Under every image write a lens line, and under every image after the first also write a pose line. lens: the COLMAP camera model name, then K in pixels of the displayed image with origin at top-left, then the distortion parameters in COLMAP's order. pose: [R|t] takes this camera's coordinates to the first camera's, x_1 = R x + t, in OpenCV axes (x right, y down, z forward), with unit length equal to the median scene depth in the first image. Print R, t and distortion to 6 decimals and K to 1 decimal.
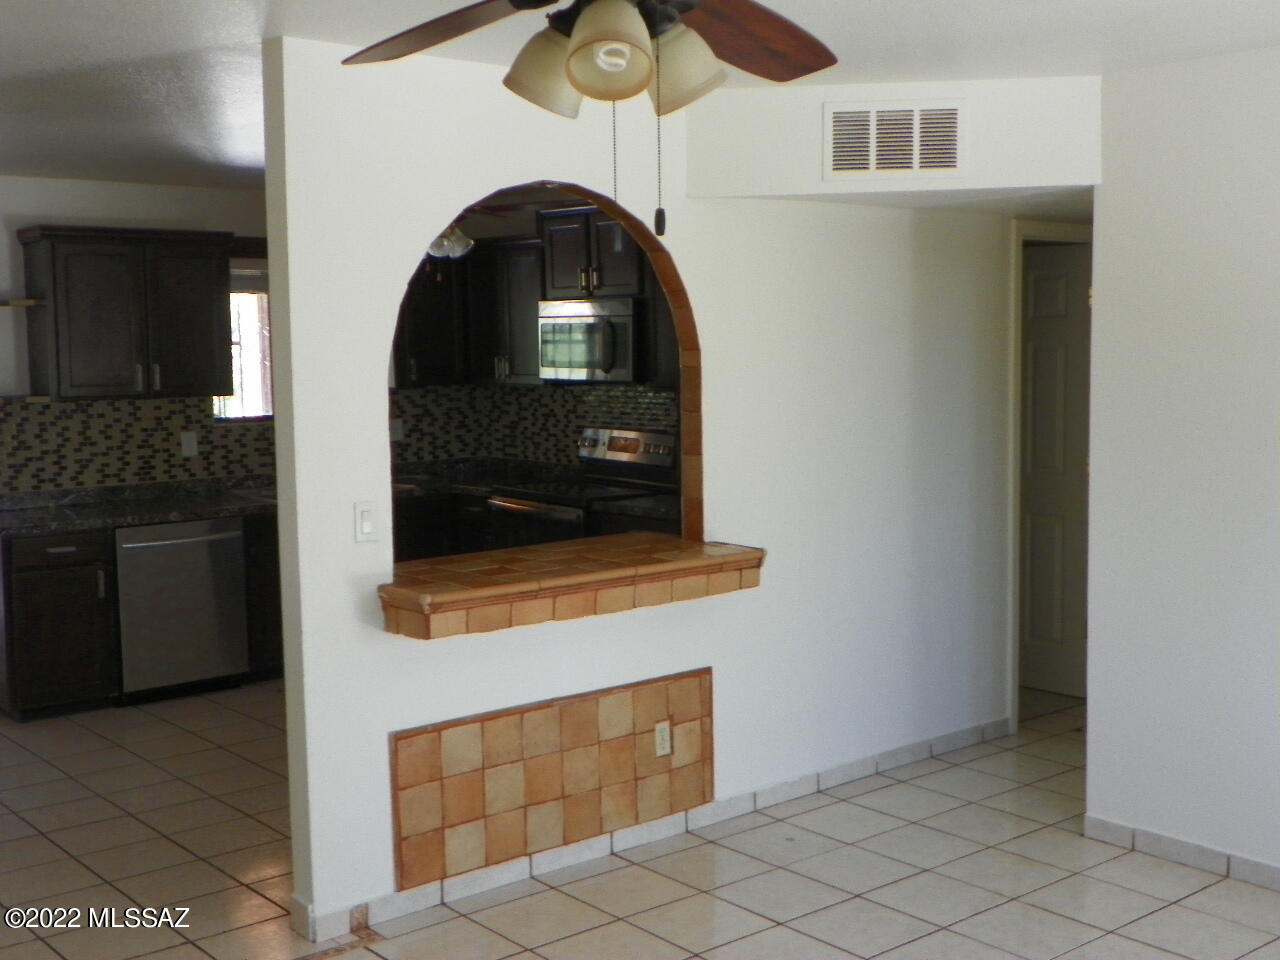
lens RADIAL K [[1510.7, 0, 641.5], [0, 1510.7, 480.1], [0, 0, 1]] dist [-0.006367, 0.000000]
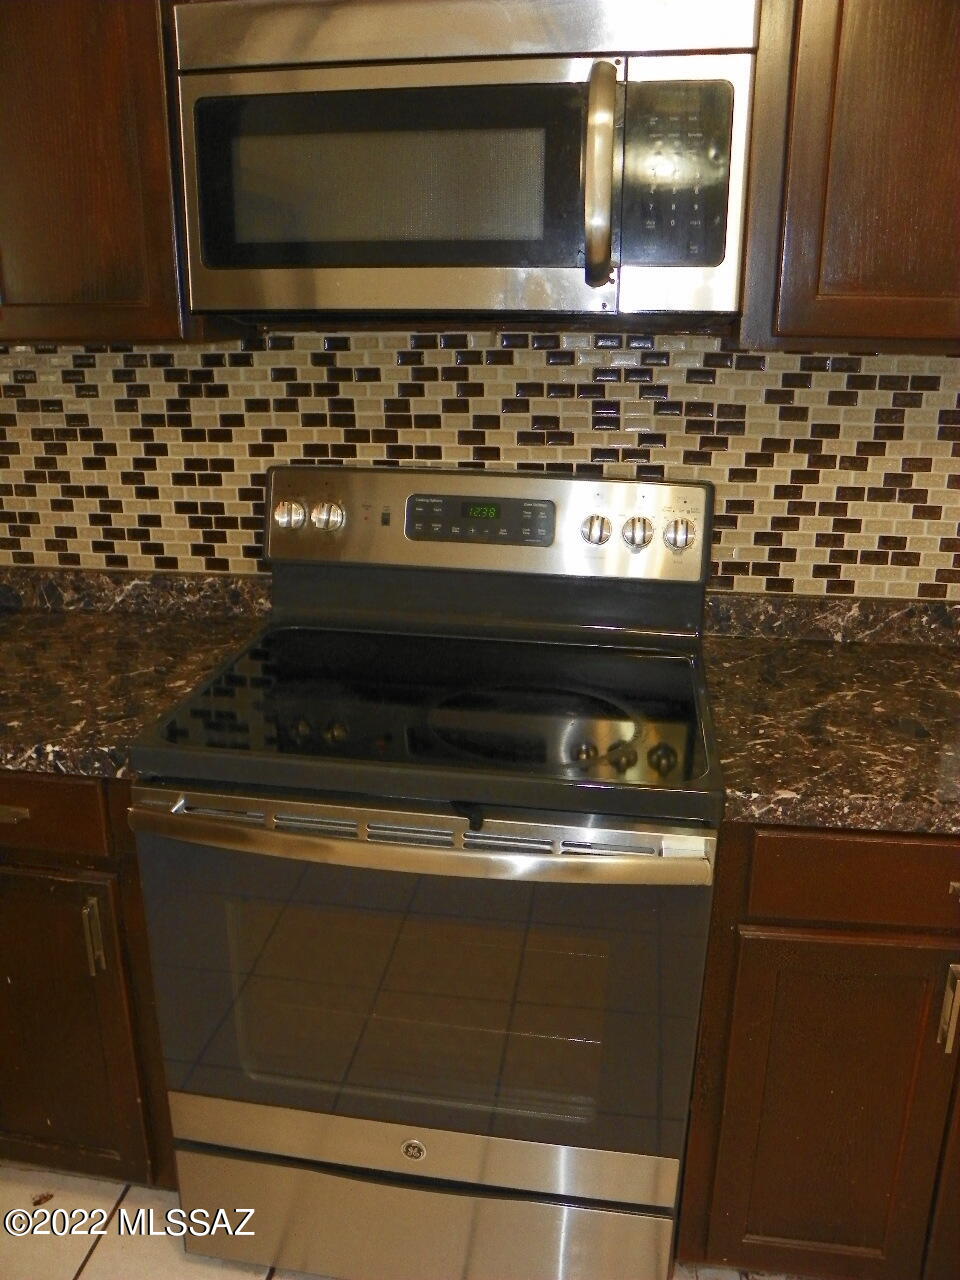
lens RADIAL K [[1083.2, 0, 459.6], [0, 1083.2, 655.3], [0, 0, 1]] dist [-0.097893, 0.008296]
pose [[0.770643, -0.196070, 0.606354, -0.160256], [0.056925, 0.968868, 0.240944, -0.051195], [-0.634719, -0.151165, 0.757813, 0.814855]]
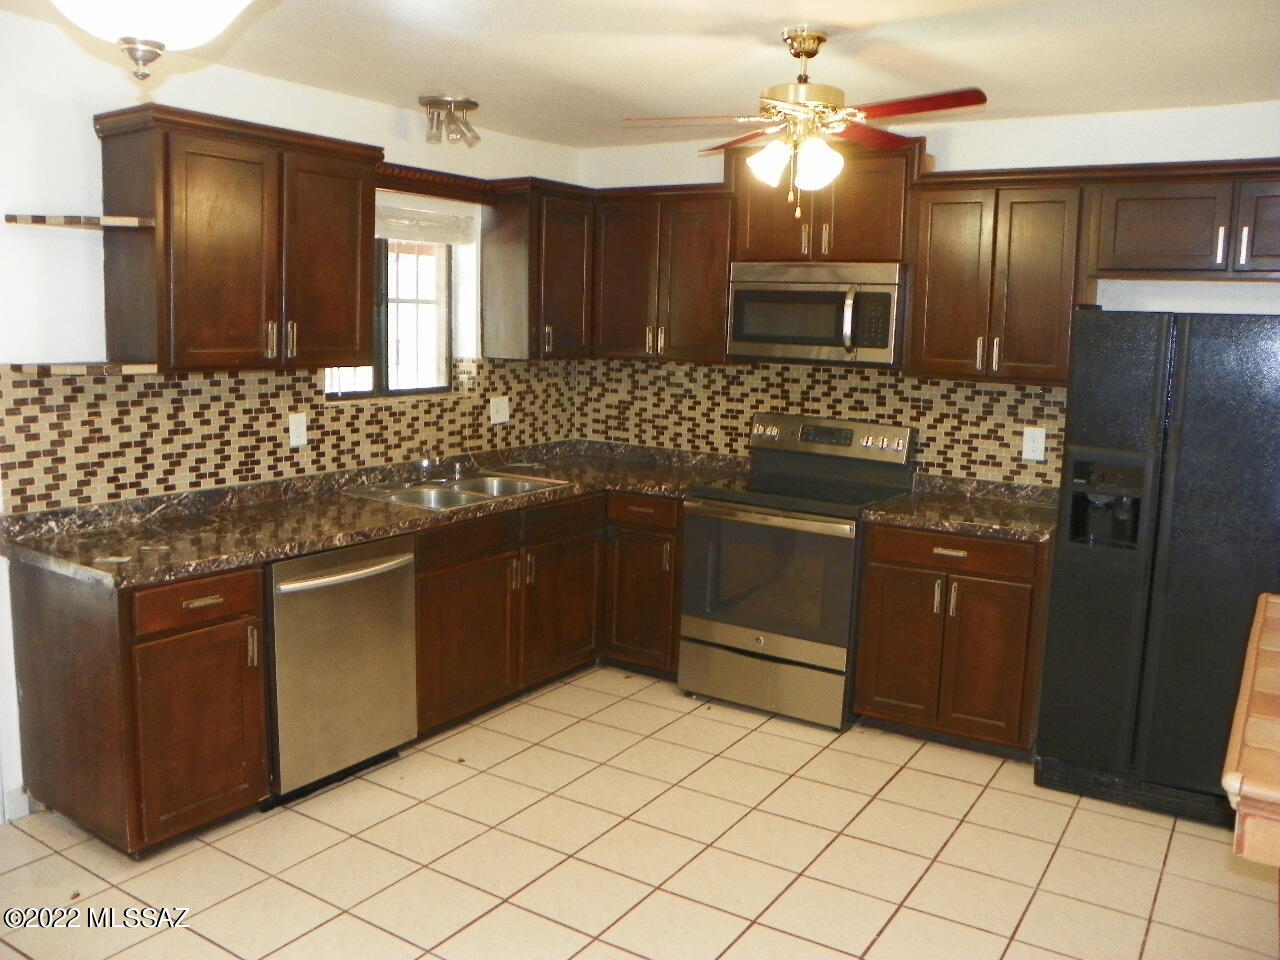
lens RADIAL K [[1083.2, 0, 638.3], [0, 1083.2, 472.5], [0, 0, 1]] dist [-0.097893, 0.008296]
pose [[0.956681, -0.000676, 0.291137, -0.291429], [-0.012786, 0.998935, 0.044335, -0.028287], [-0.290857, -0.046137, 0.955653, 0.436031]]
